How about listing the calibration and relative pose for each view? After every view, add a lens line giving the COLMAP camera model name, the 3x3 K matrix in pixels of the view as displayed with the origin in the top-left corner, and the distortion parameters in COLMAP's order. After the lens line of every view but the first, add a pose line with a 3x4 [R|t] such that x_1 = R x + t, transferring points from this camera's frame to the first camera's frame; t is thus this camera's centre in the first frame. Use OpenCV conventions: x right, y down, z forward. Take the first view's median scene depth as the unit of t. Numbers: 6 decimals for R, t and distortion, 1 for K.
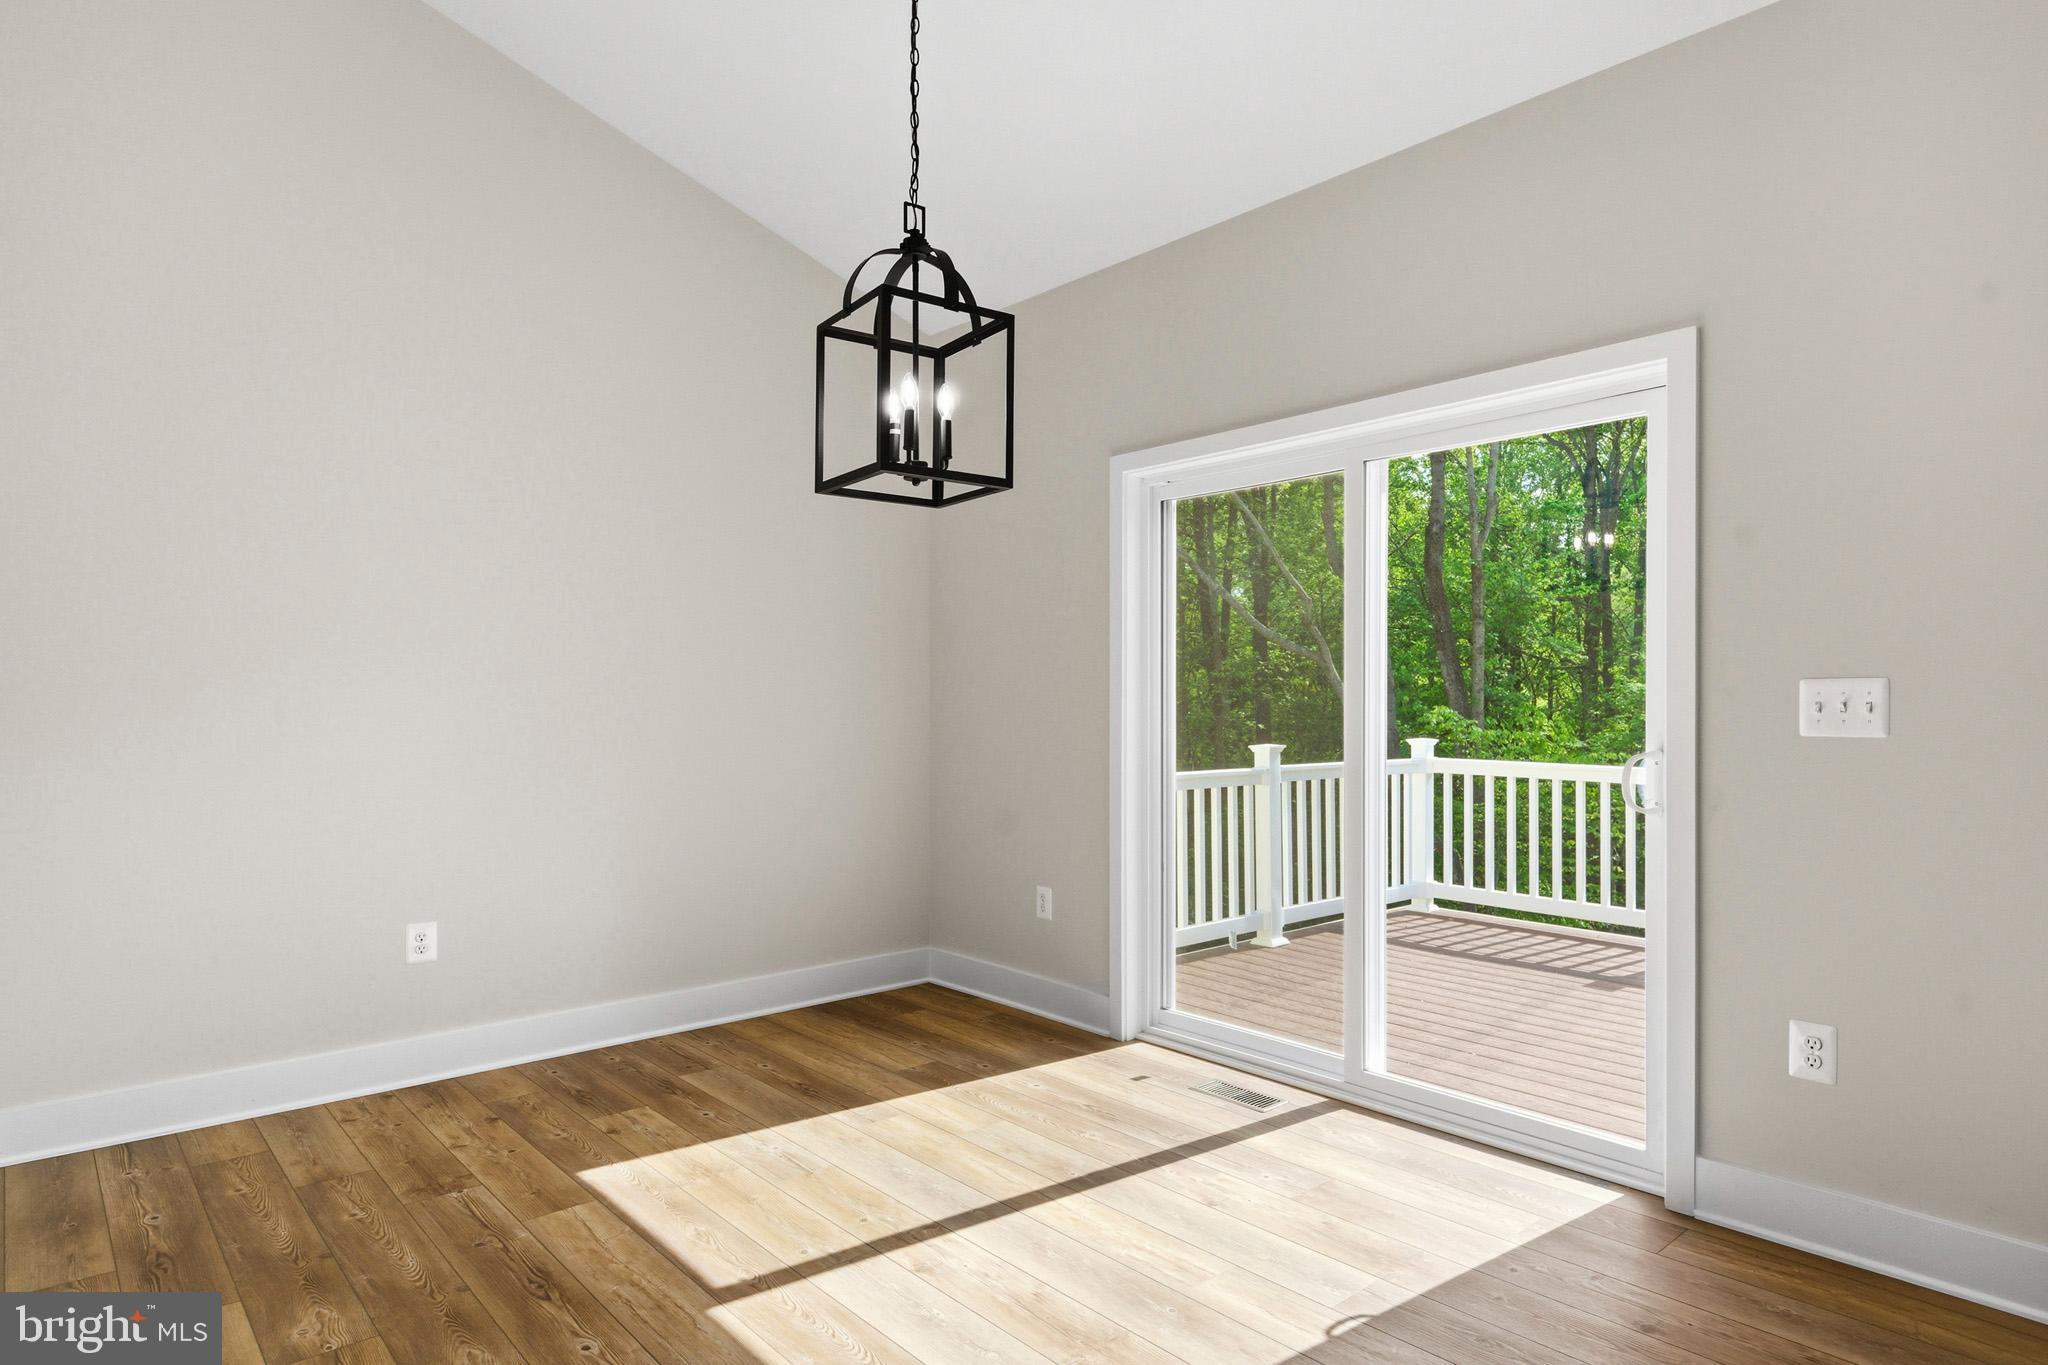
lens RADIAL K [[1164.1, 0, 1015.0], [0, 1164.1, 691.0], [0, 0, 1]] dist [0.017580, -0.002039]
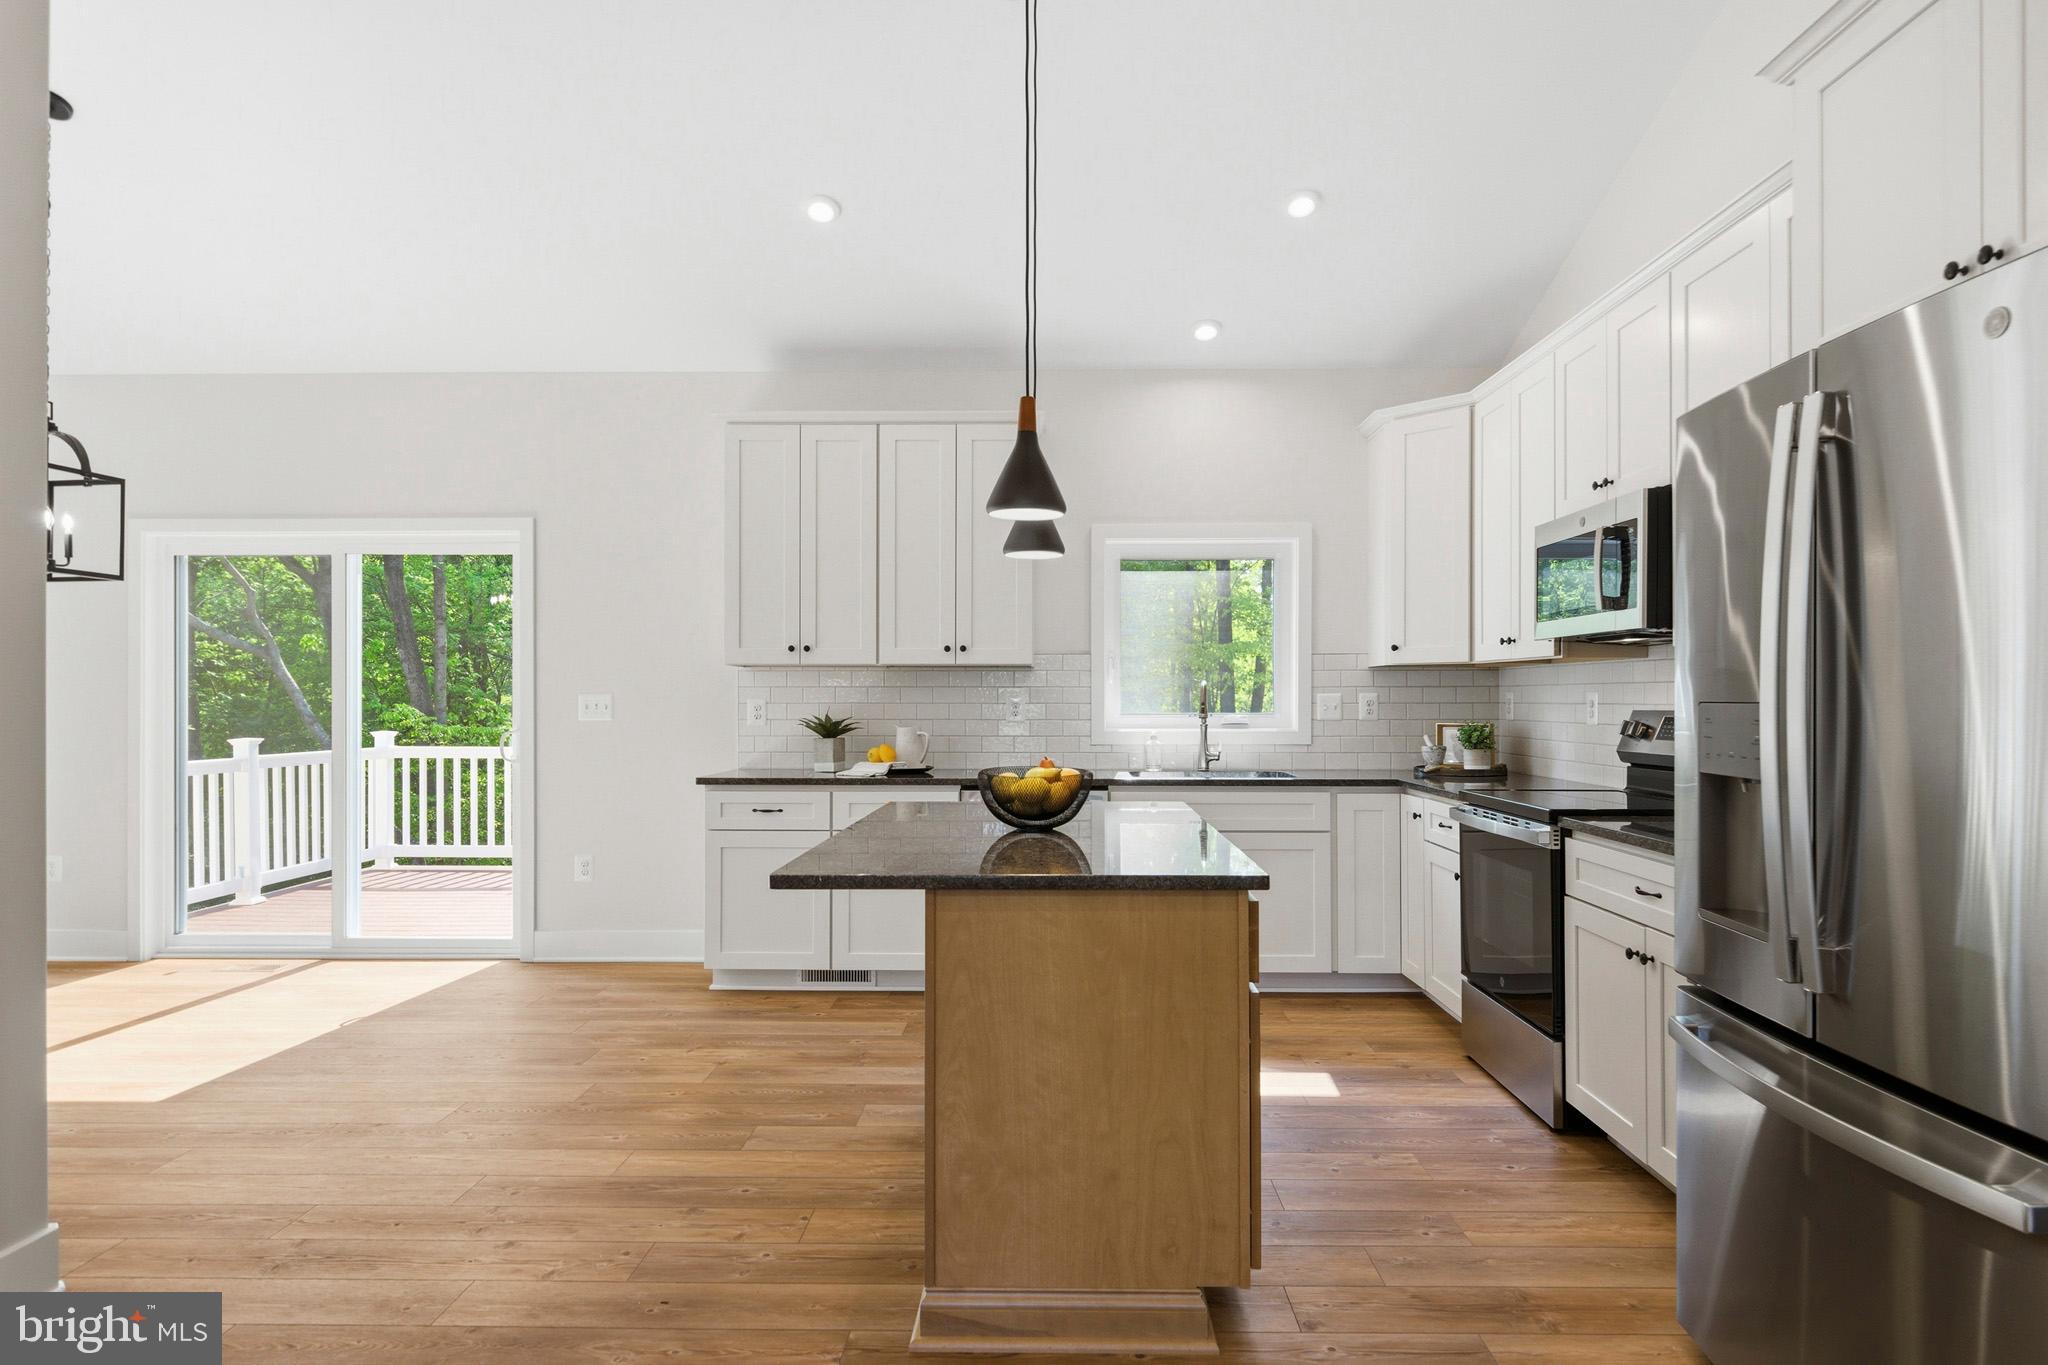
lens RADIAL K [[1164.1, 0, 1028.4], [0, 1164.1, 703.1], [0, 0, 1]] dist [0.017580, -0.002039]
pose [[0.666616, -0.004209, 0.745390, -0.142214], [-0.005922, 0.999923, 0.010942, -0.008565], [-0.745378, -0.011708, 0.666539, -0.396633]]
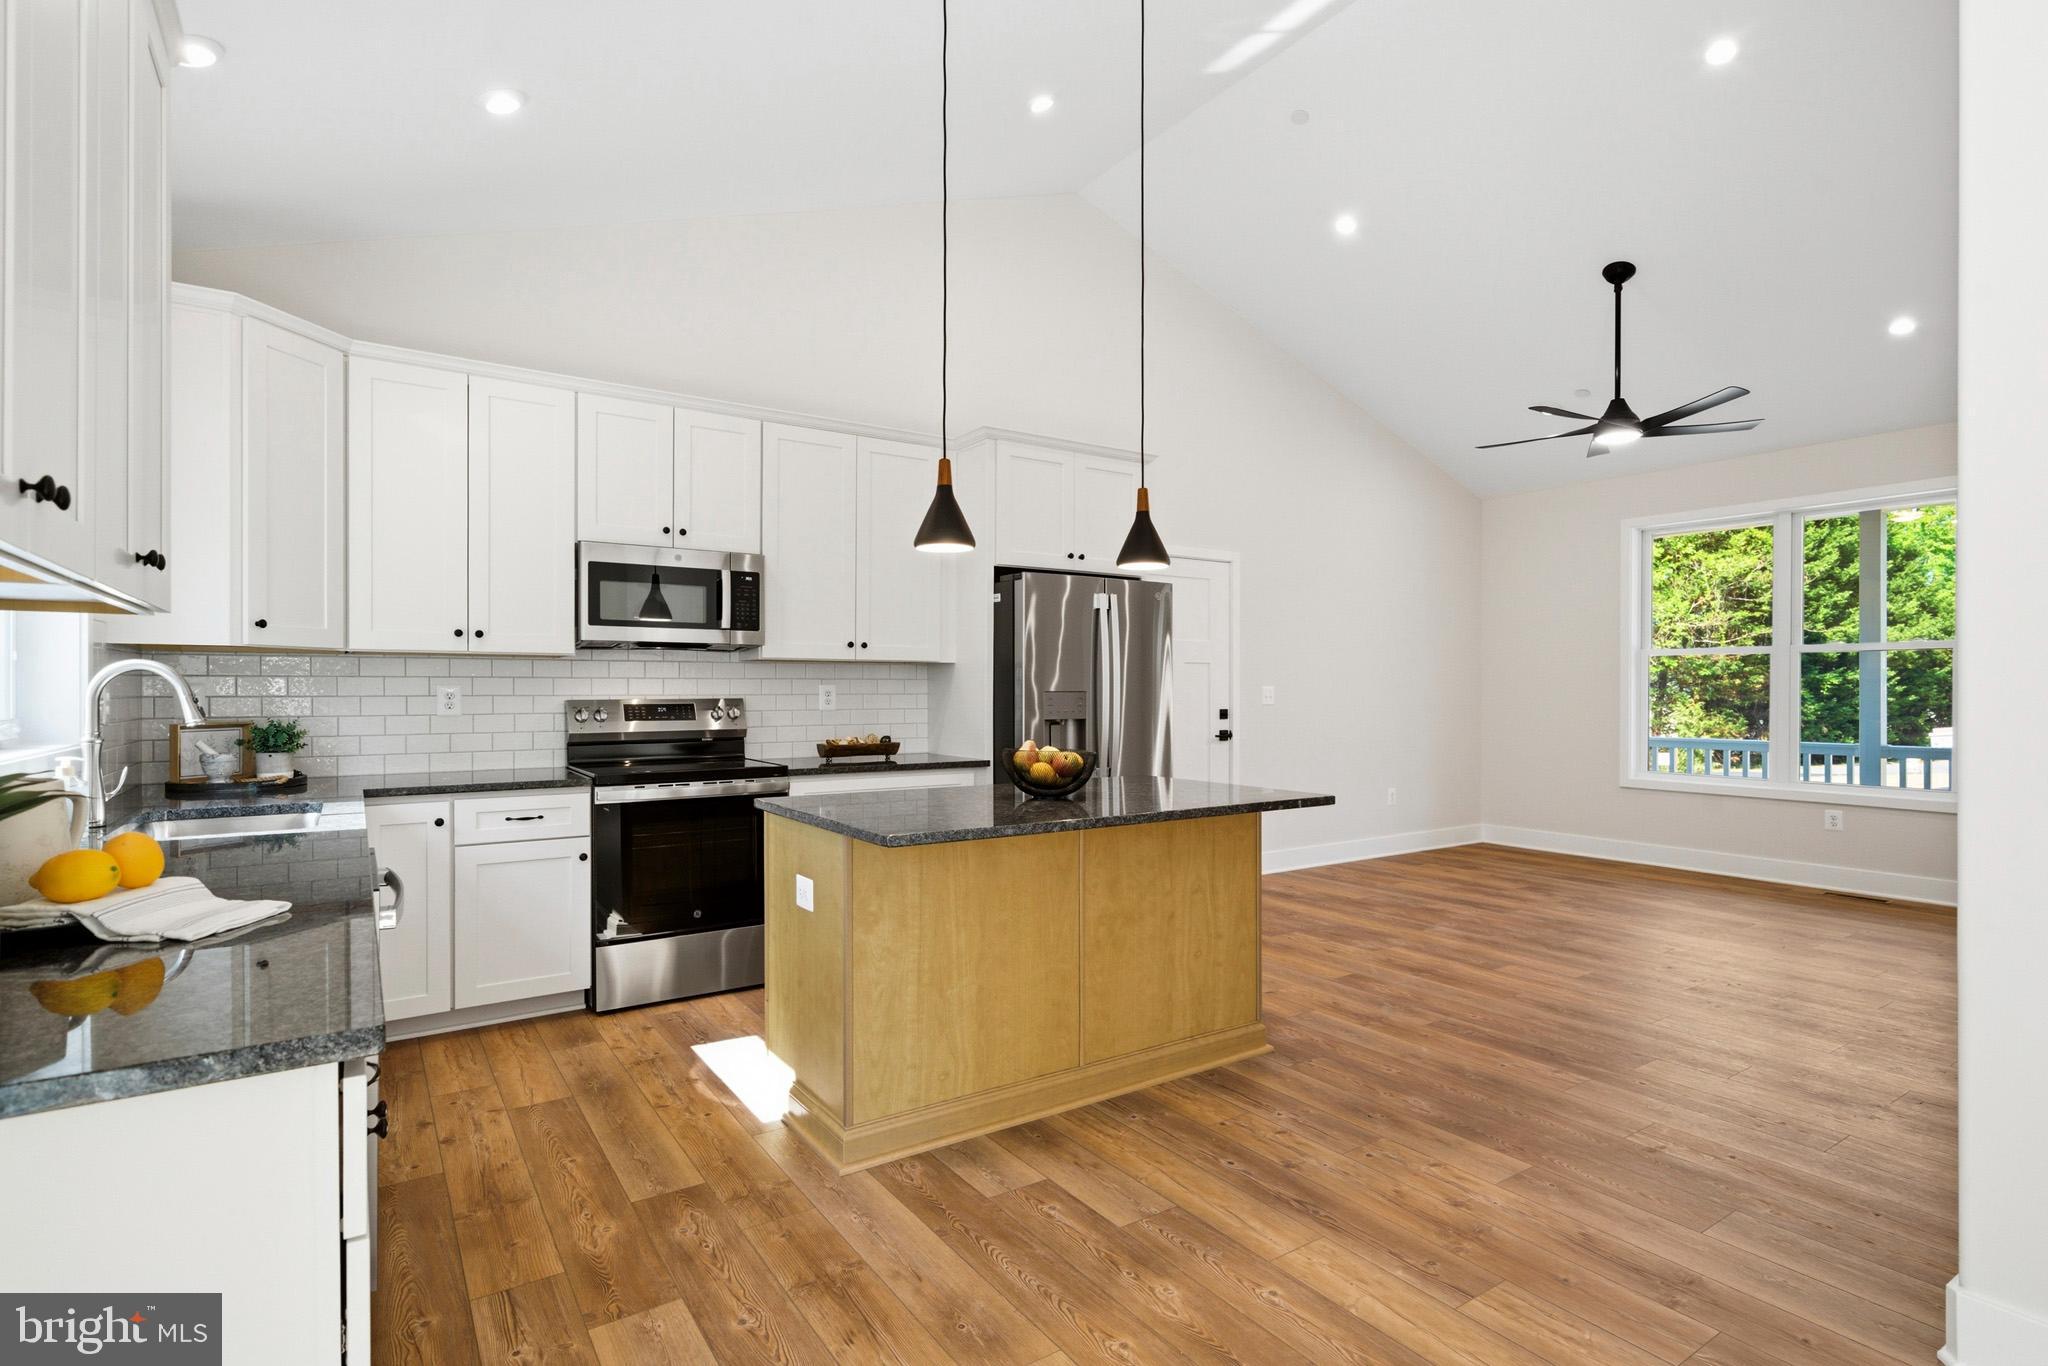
lens RADIAL K [[998.3, 0, 1037.1], [0, 998.3, 679.7], [0, 0, 1]] dist [0.005001, 0.003605]
pose [[-0.993797, -0.001270, 0.111203, 0.151777], [-0.003597, 0.999779, -0.020725, -0.001620], [-0.111152, -0.020996, -0.993582, 0.392789]]
